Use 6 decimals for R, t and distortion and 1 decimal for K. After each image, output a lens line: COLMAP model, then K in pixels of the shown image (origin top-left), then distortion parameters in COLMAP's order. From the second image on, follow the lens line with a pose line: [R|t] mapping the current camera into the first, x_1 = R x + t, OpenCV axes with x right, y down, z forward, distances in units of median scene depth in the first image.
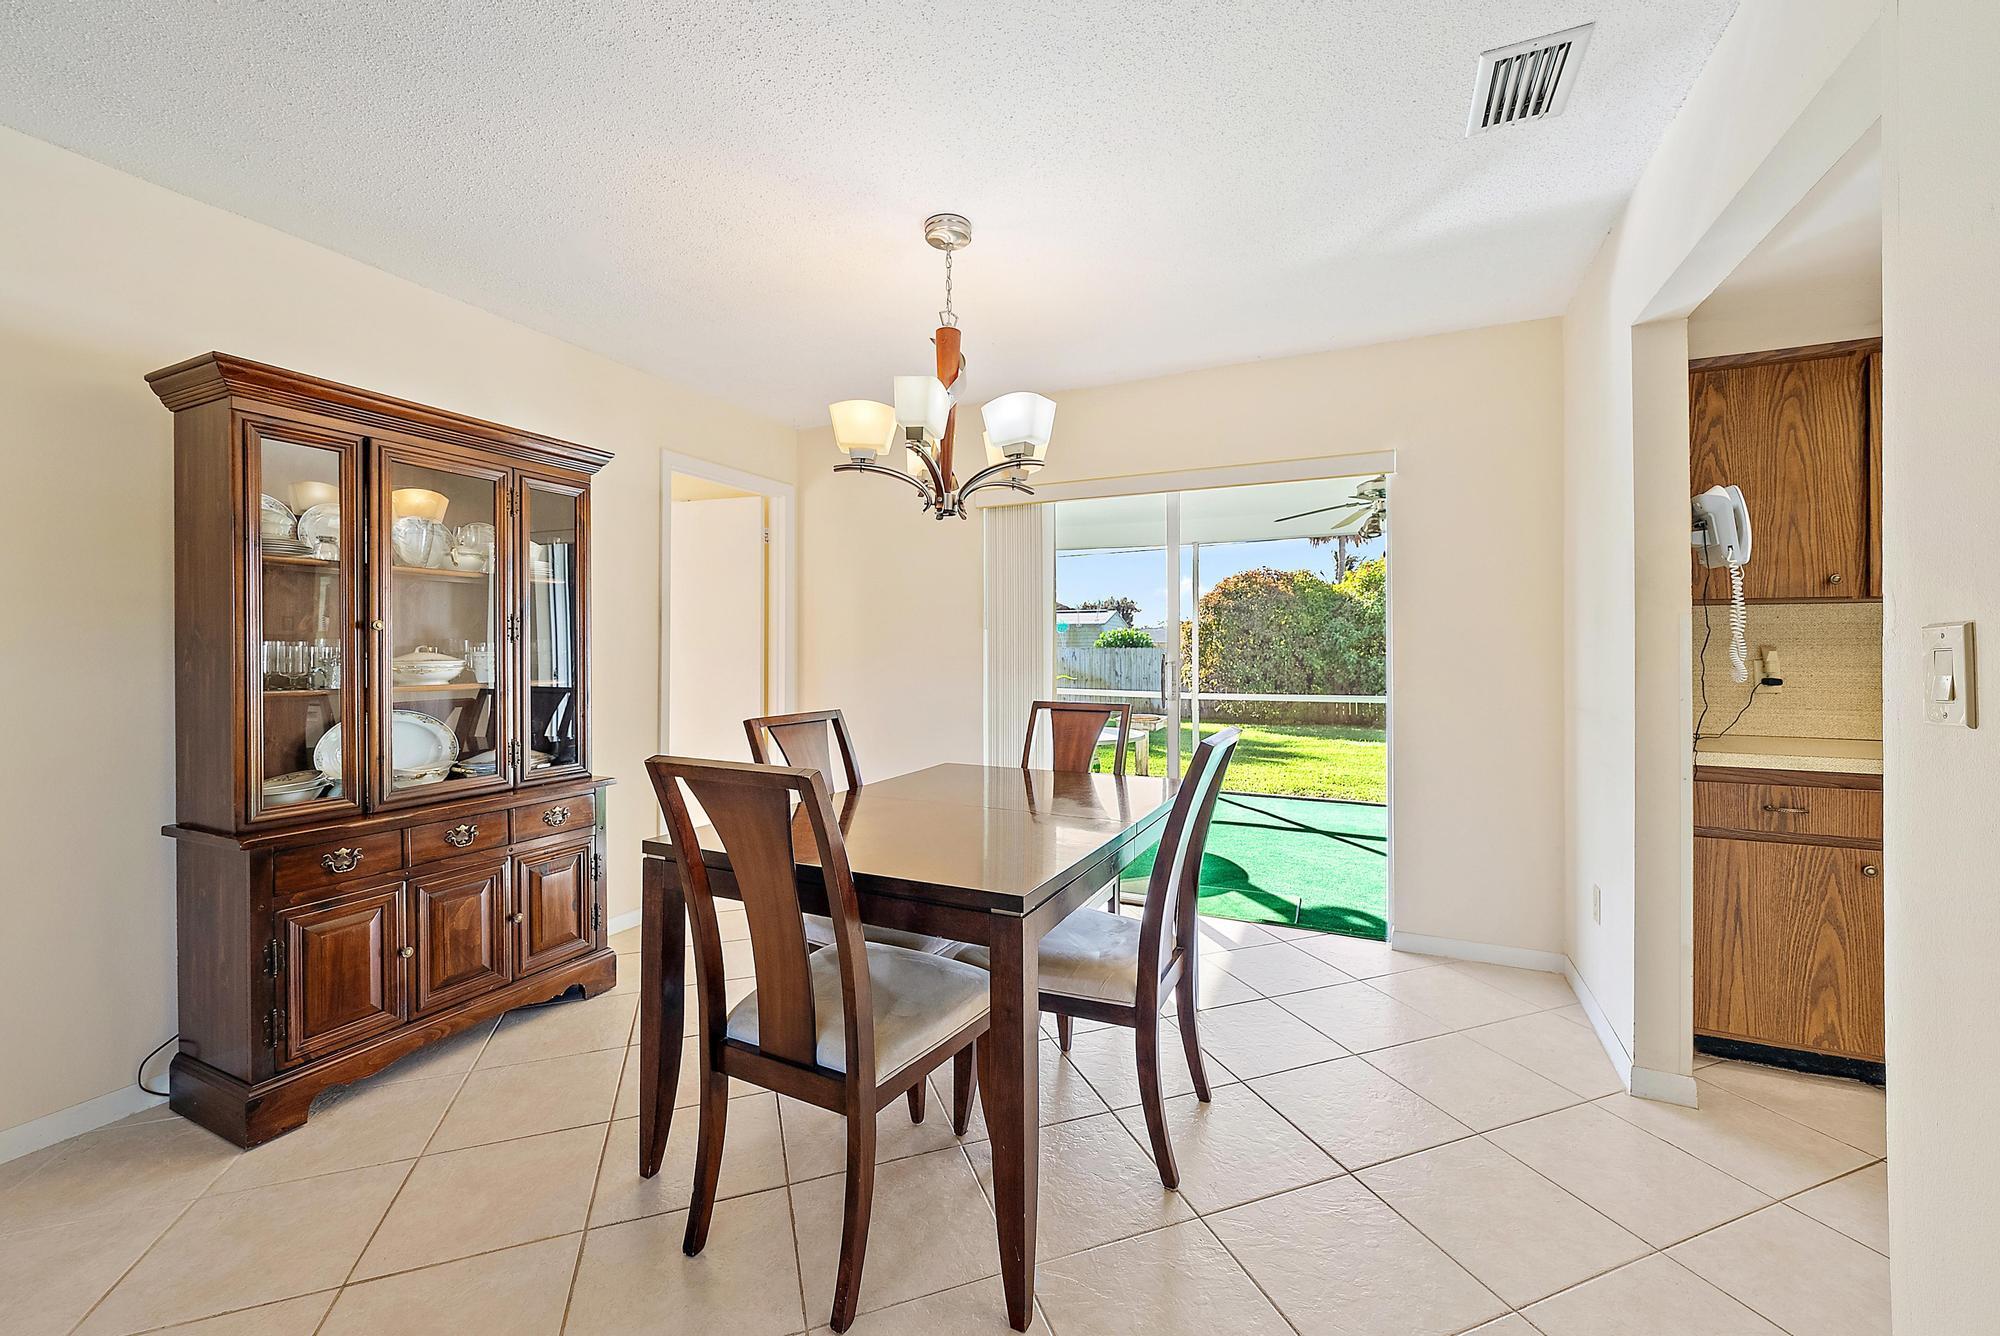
lens RADIAL K [[789.6, 0, 1026.6], [0, 789.6, 660.2], [0, 0, 1]] dist [-0.001934, -0.000230]
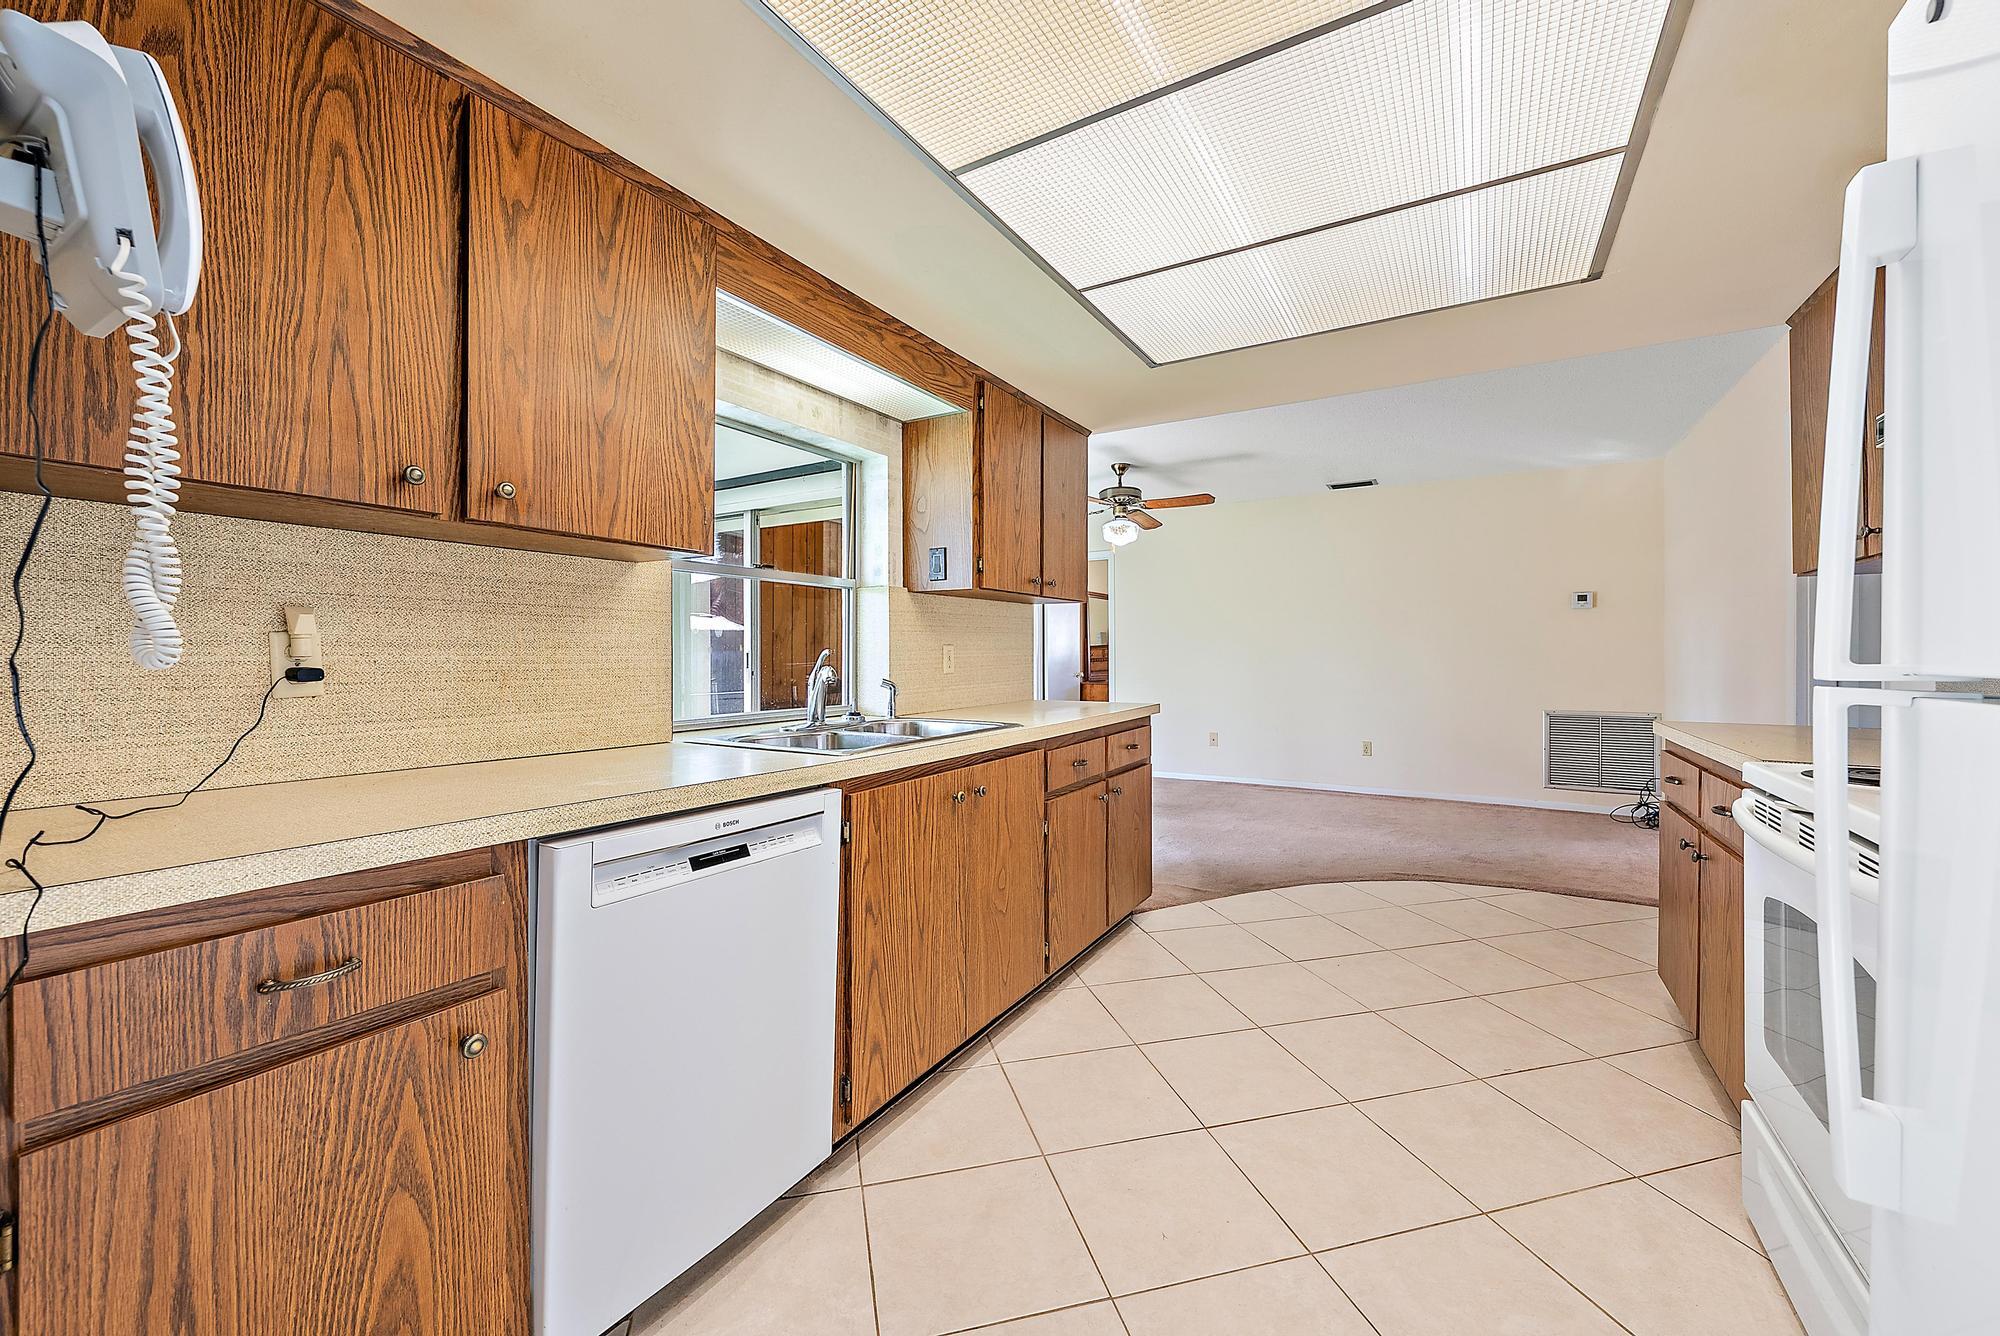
lens RADIAL K [[789.6, 0, 1010.4], [0, 789.6, 655.2], [0, 0, 1]] dist [-0.001934, -0.000230]
pose [[0.118941, 0.006529, 0.992880, 0.548496], [0.000170, 0.999978, -0.006596, 0.020613], [-0.992901, 0.000953, 0.118937, 0.538808]]
